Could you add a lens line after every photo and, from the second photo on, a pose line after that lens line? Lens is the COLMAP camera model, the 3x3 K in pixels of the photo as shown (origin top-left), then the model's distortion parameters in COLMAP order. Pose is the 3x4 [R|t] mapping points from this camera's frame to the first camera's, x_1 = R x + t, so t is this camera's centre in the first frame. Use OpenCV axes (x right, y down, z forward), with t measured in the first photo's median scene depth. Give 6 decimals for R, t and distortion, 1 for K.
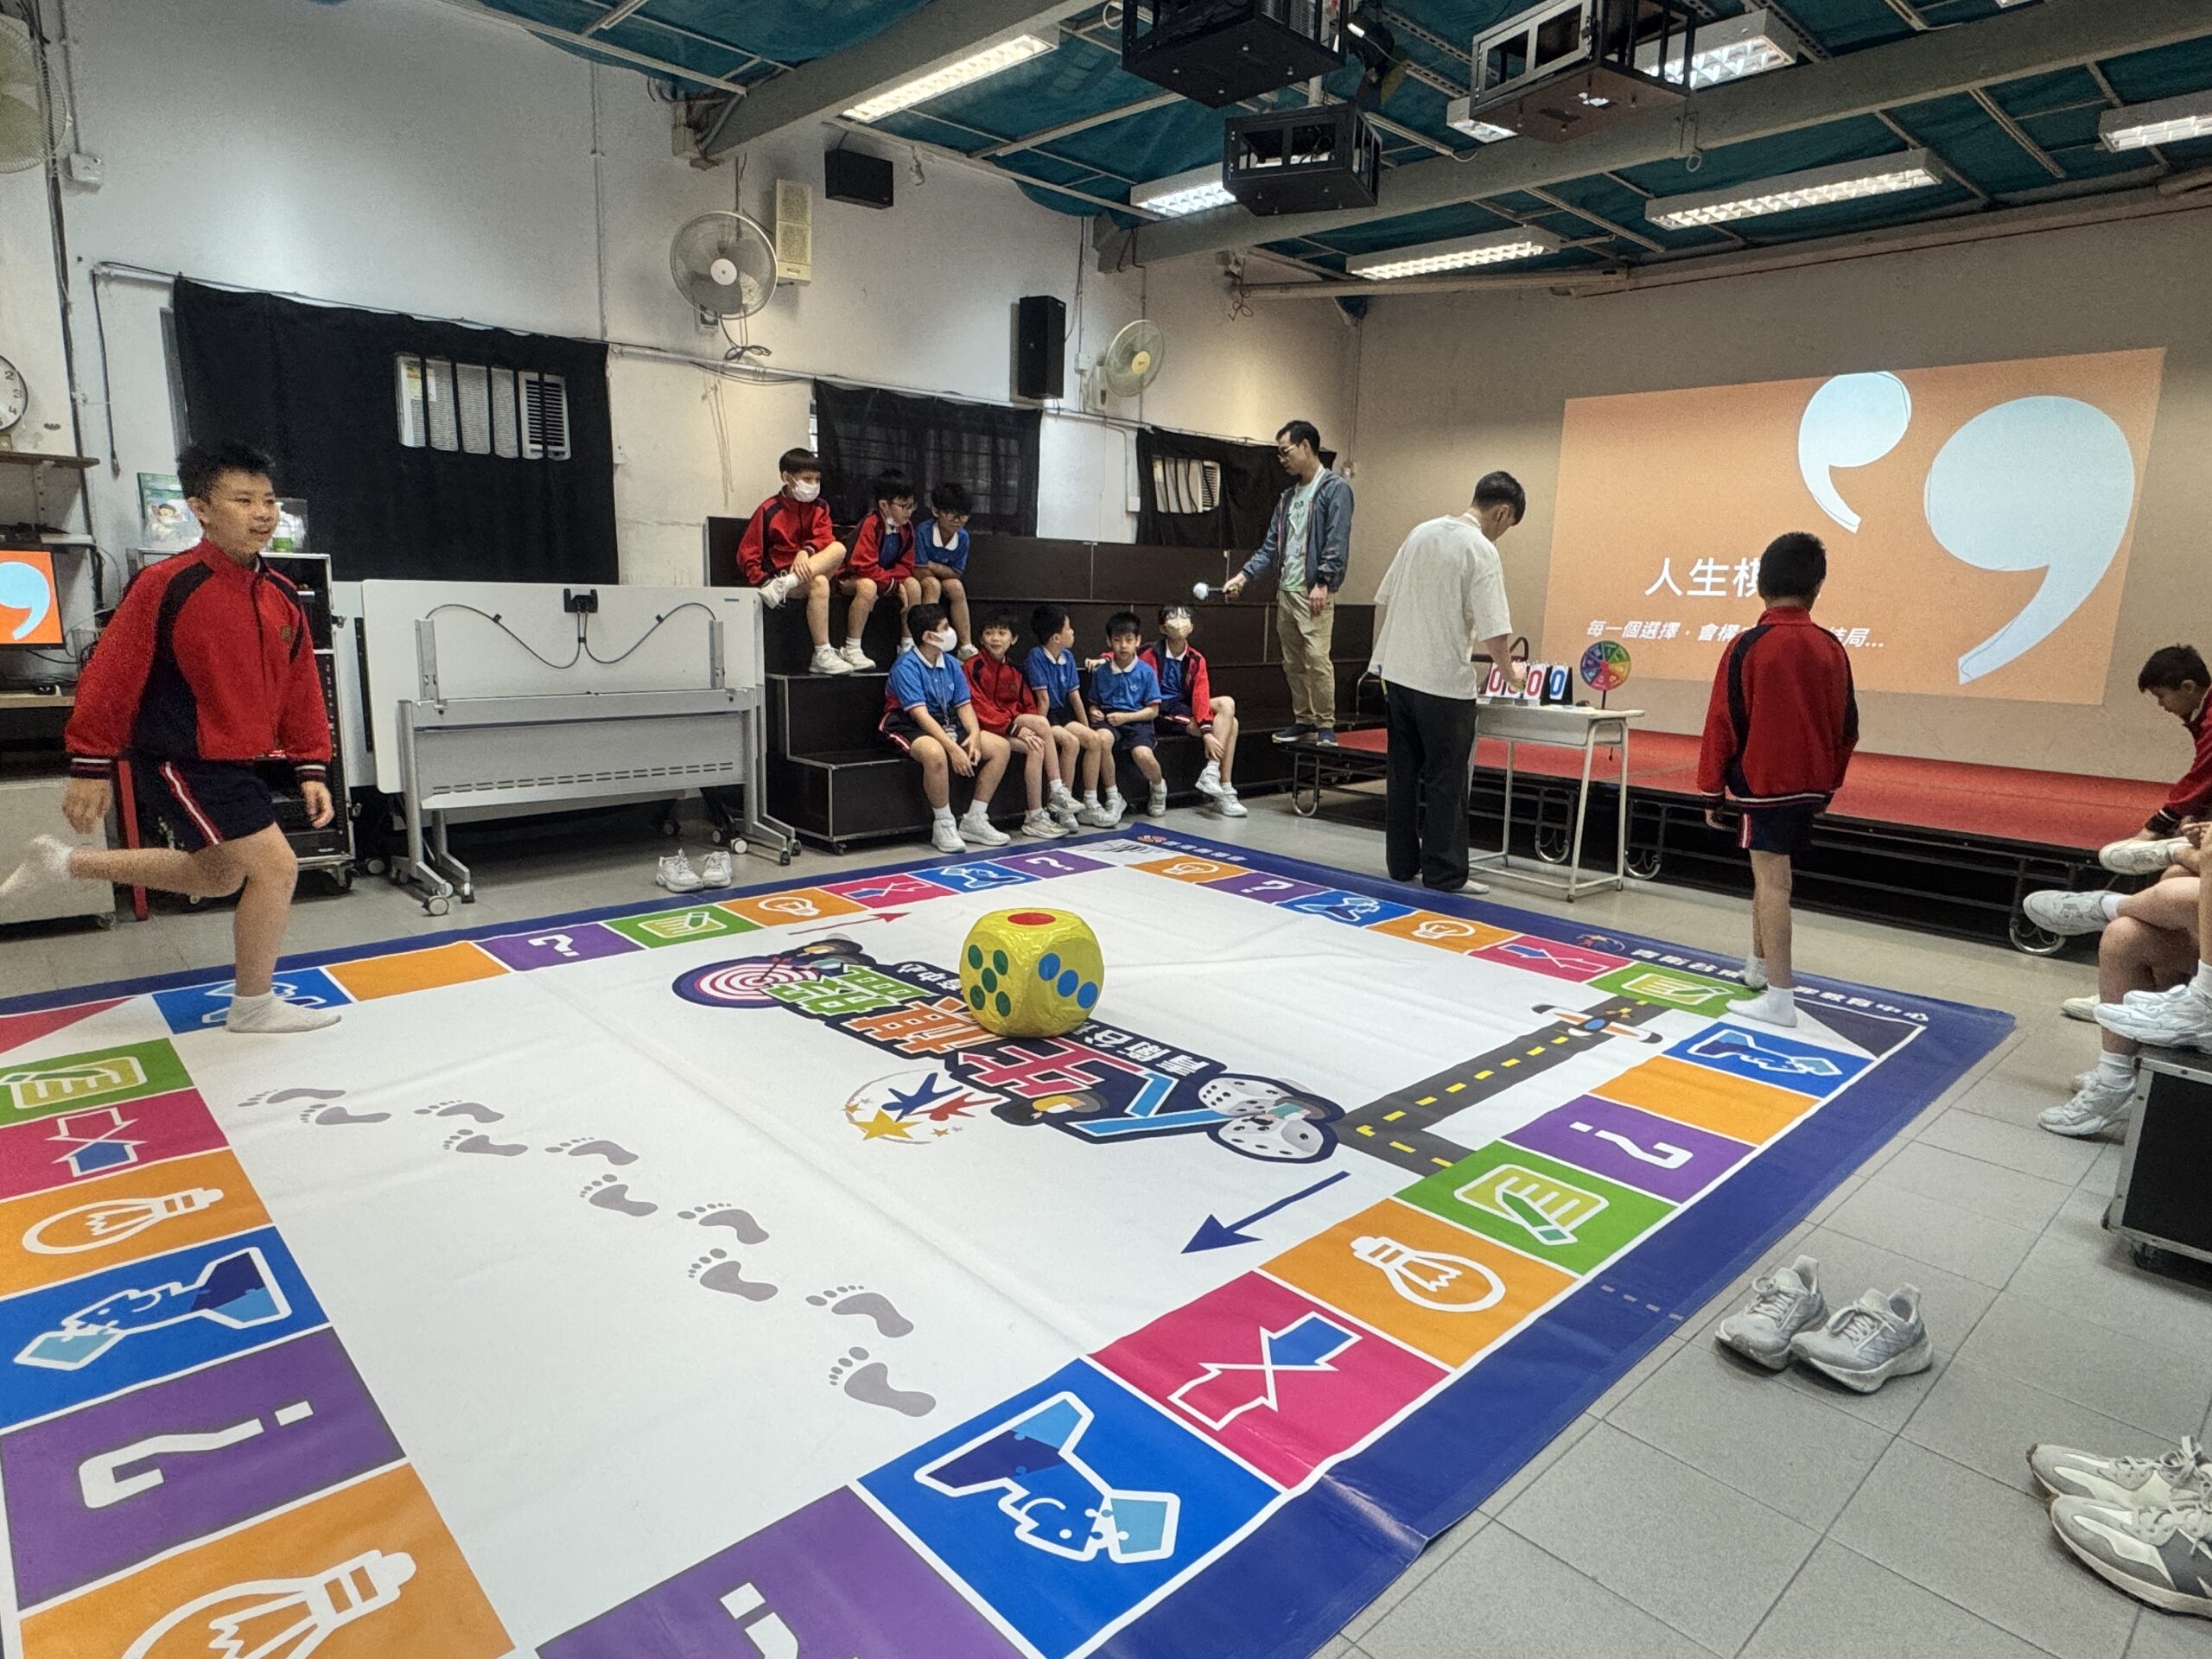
lens RADIAL K [[1276.4, 0, 1106.0], [0, 1276.4, 829.5], [0, 0, 1]] dist [0.000233, -0.000793]
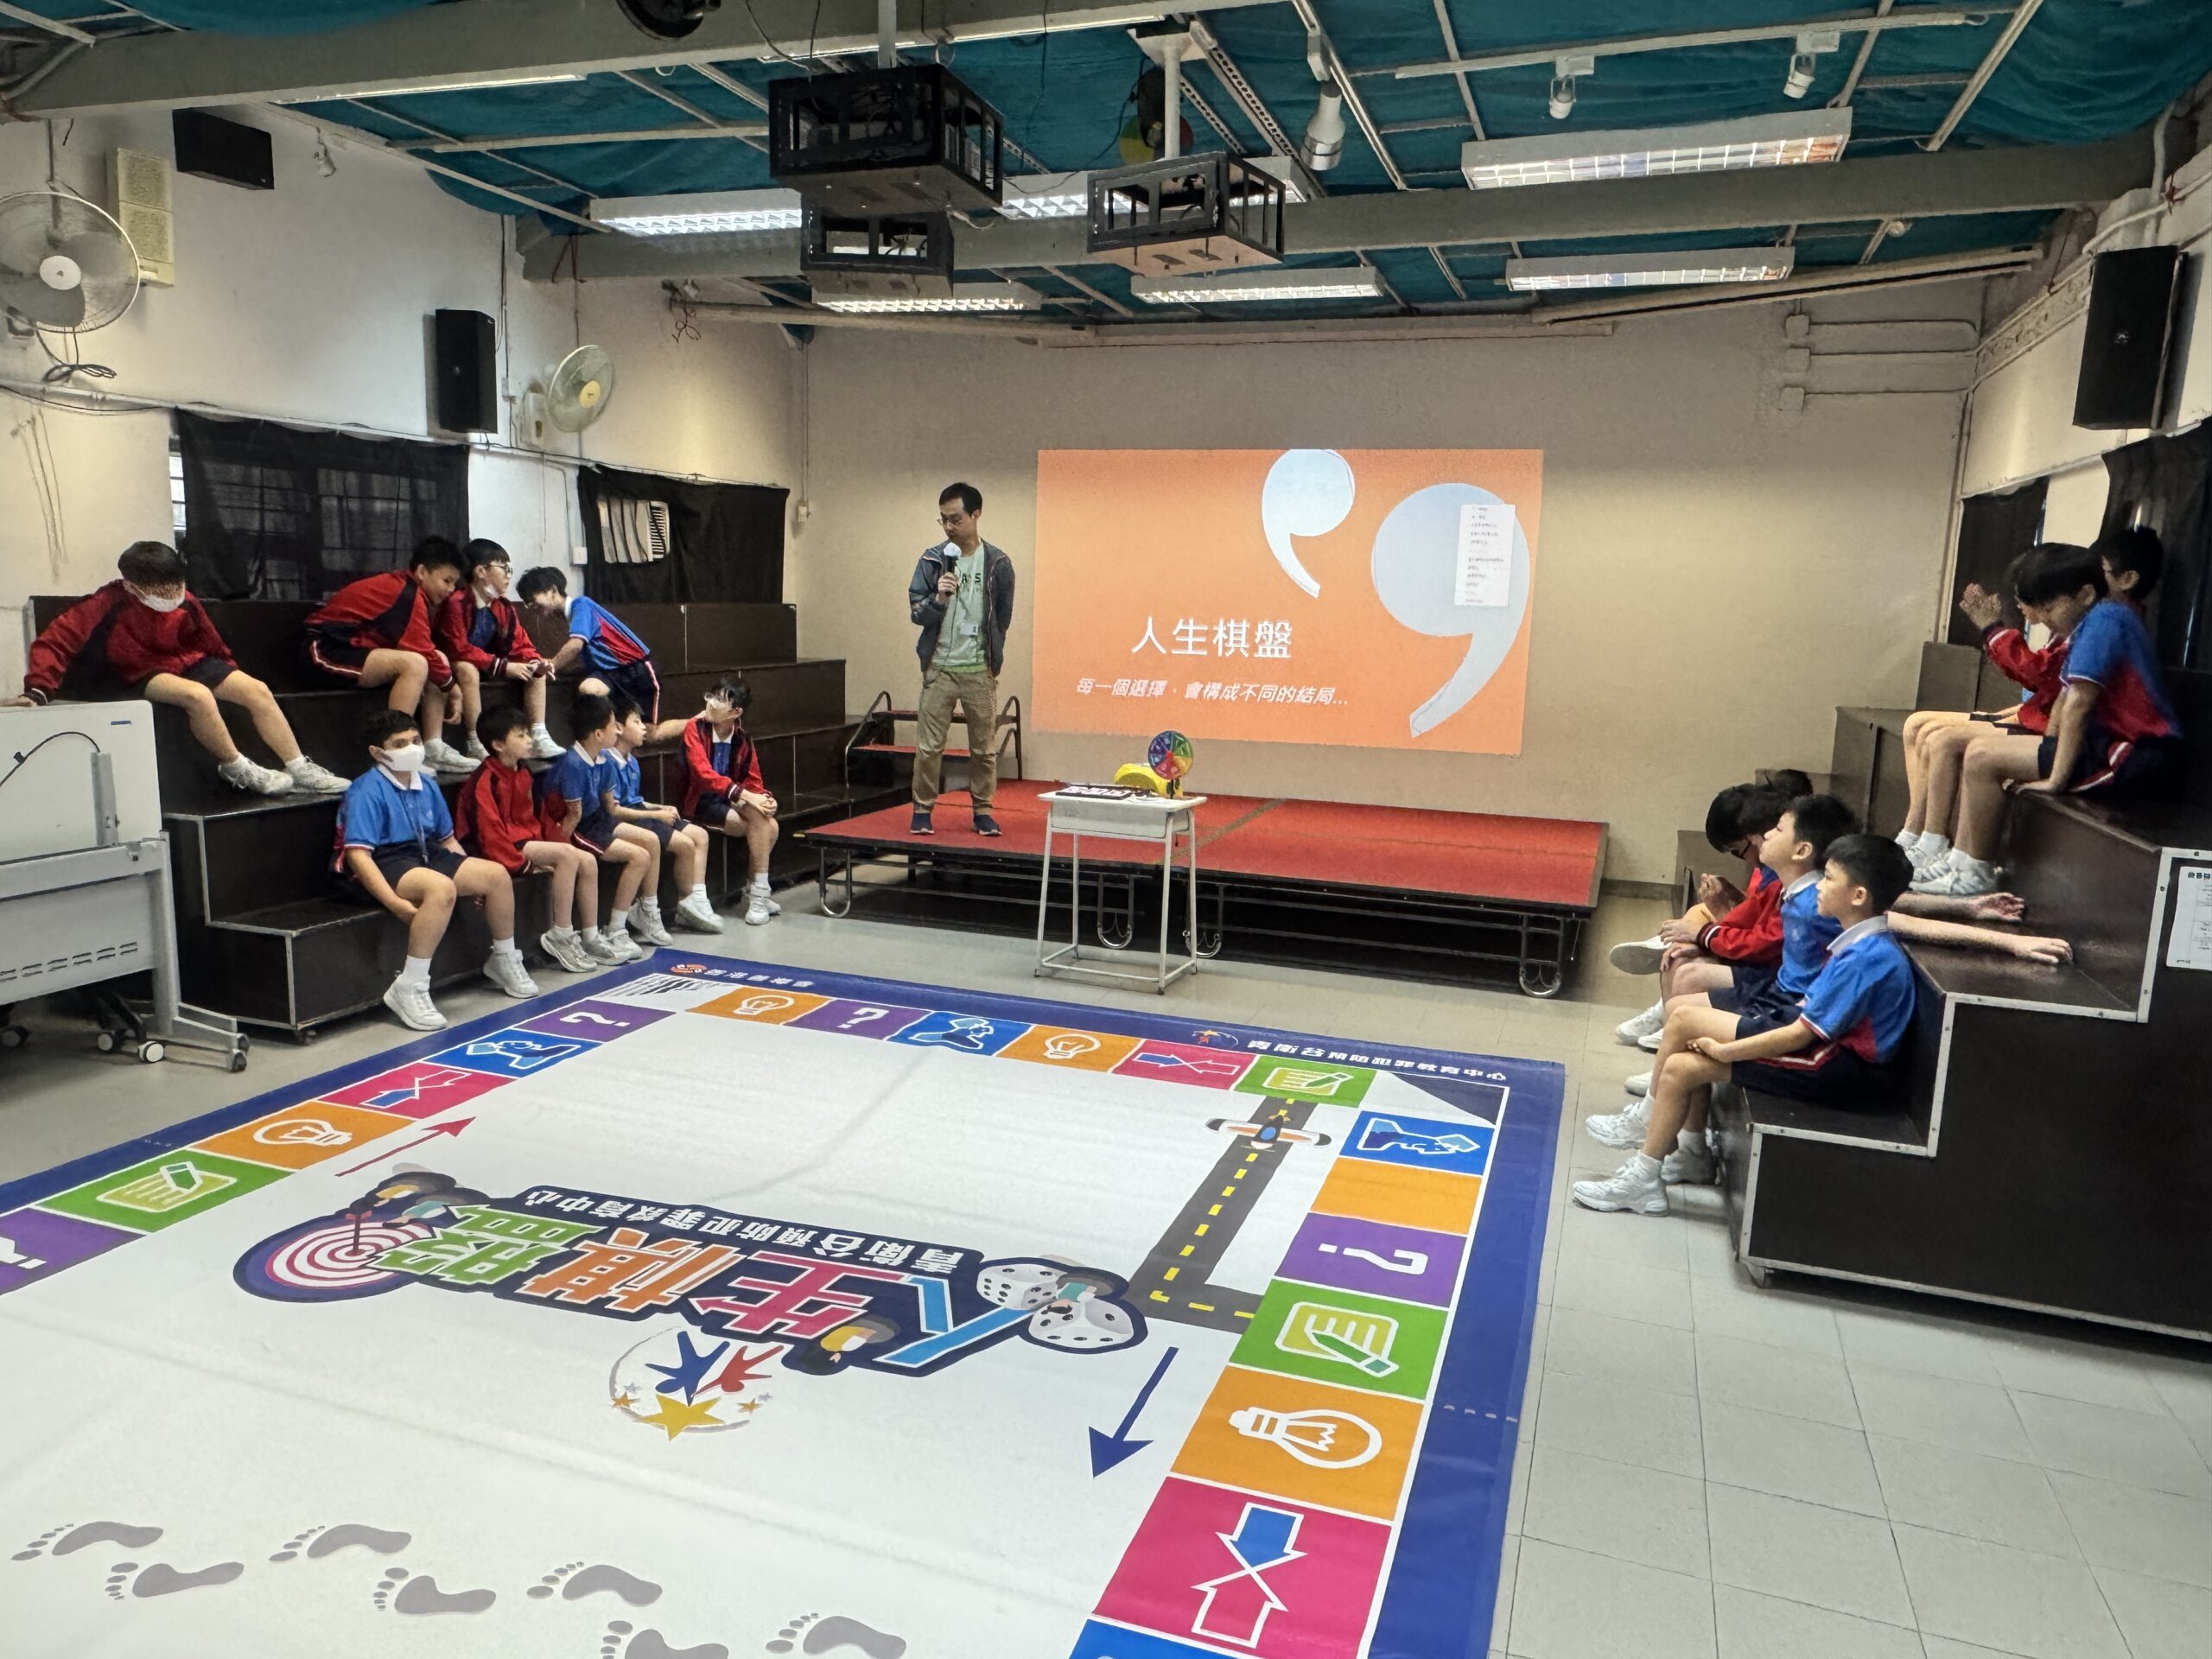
lens RADIAL K [[1488.9, 0, 1106.0], [0, 1488.9, 829.5], [0, 0, 1]] dist [-0.005634, 0.004915]
pose [[0.887281, -0.074437, 0.455183, -0.243174], [0.081484, 0.996666, 0.004152, -0.099689], [-0.453975, 0.033407, 0.890388, -0.027288]]
